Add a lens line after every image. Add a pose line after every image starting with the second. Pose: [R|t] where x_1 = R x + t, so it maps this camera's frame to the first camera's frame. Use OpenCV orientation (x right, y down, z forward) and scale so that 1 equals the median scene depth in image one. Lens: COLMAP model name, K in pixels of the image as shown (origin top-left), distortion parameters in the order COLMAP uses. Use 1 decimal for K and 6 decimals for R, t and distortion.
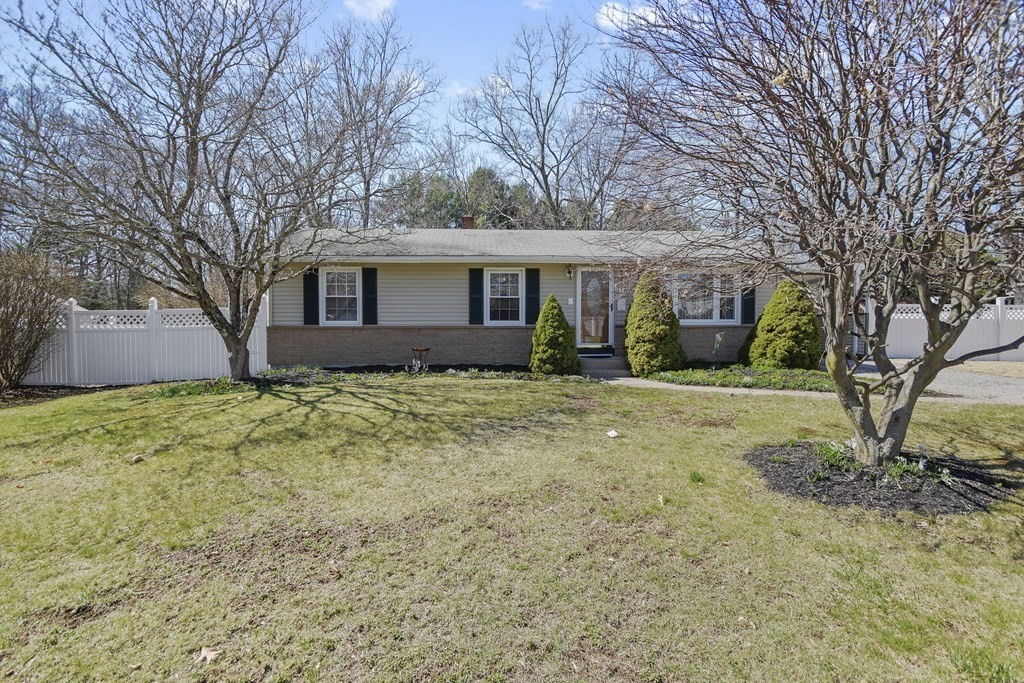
lens RADIAL K [[459.4, 0, 515.4], [0, 459.4, 333.5], [0, 0, 1]] dist [-0.003786, -0.009666]
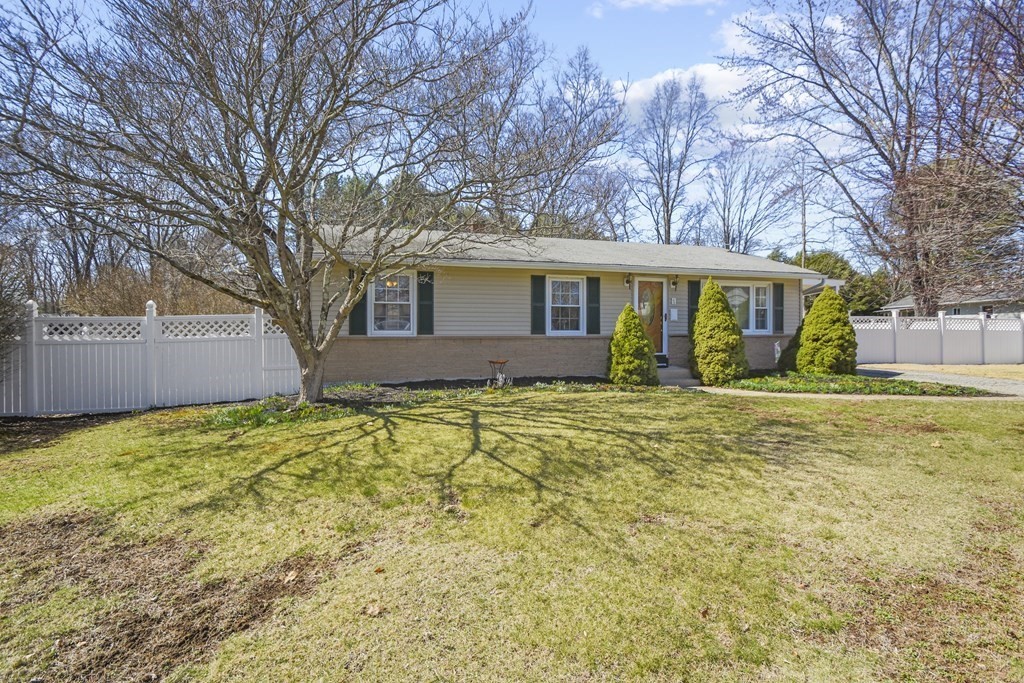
lens RADIAL K [[459.4, 0, 512.6], [0, 459.4, 337.0], [0, 0, 1]] dist [-0.003786, -0.009666]
pose [[0.975639, -0.001966, 0.219373, -0.359022], [0.004610, 0.999923, -0.011544, -0.003845], [-0.219333, 0.012274, 0.975573, 0.092420]]
